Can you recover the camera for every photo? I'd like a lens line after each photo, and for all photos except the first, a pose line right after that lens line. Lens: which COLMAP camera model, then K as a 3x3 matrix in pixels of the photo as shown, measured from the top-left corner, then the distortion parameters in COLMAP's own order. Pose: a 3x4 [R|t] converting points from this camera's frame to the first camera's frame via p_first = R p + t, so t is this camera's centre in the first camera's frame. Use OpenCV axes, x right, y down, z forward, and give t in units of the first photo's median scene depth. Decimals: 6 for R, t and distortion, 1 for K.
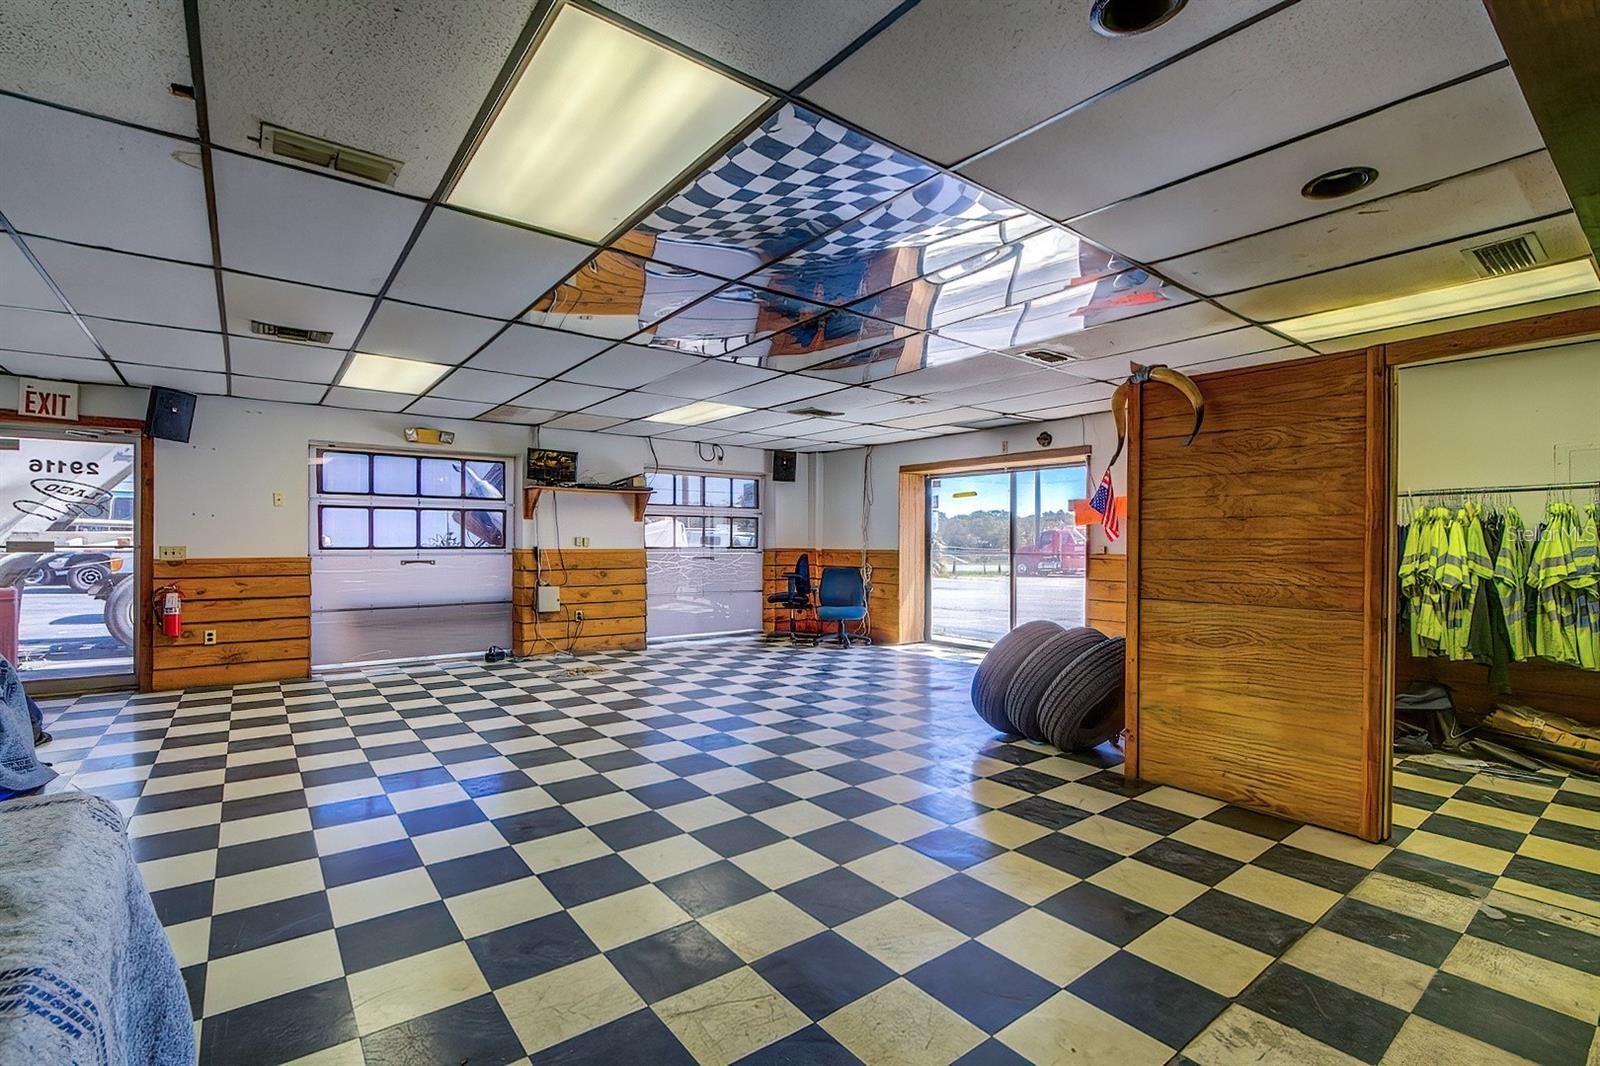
lens RADIAL K [[707.1, 0, 803.4], [0, 707.1, 539.2], [0, 0, 1]] dist [-0.028942, 0.007902]
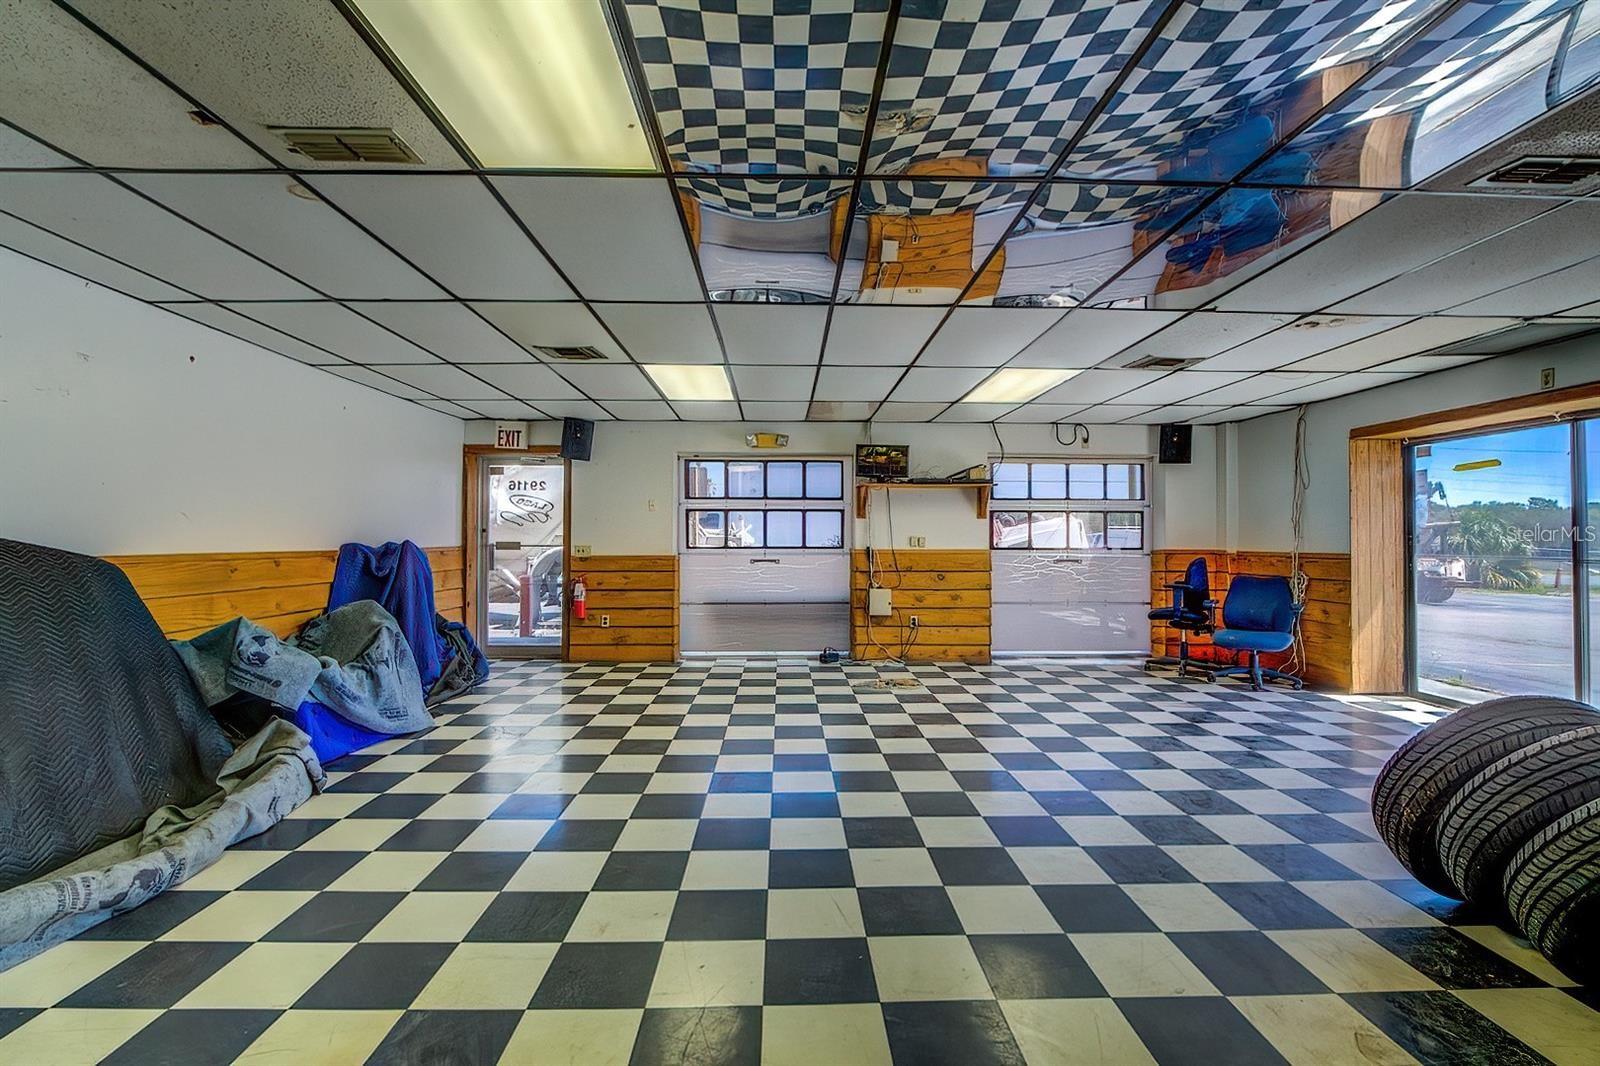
lens RADIAL K [[707.1, 0, 803.4], [0, 707.1, 539.2], [0, 0, 1]] dist [-0.028942, 0.007902]
pose [[0.808971, -0.002231, -0.587844, 0.113272], [0.002927, 0.999996, 0.000232, -0.000333], [0.587841, -0.001908, 0.808974, 0.165690]]
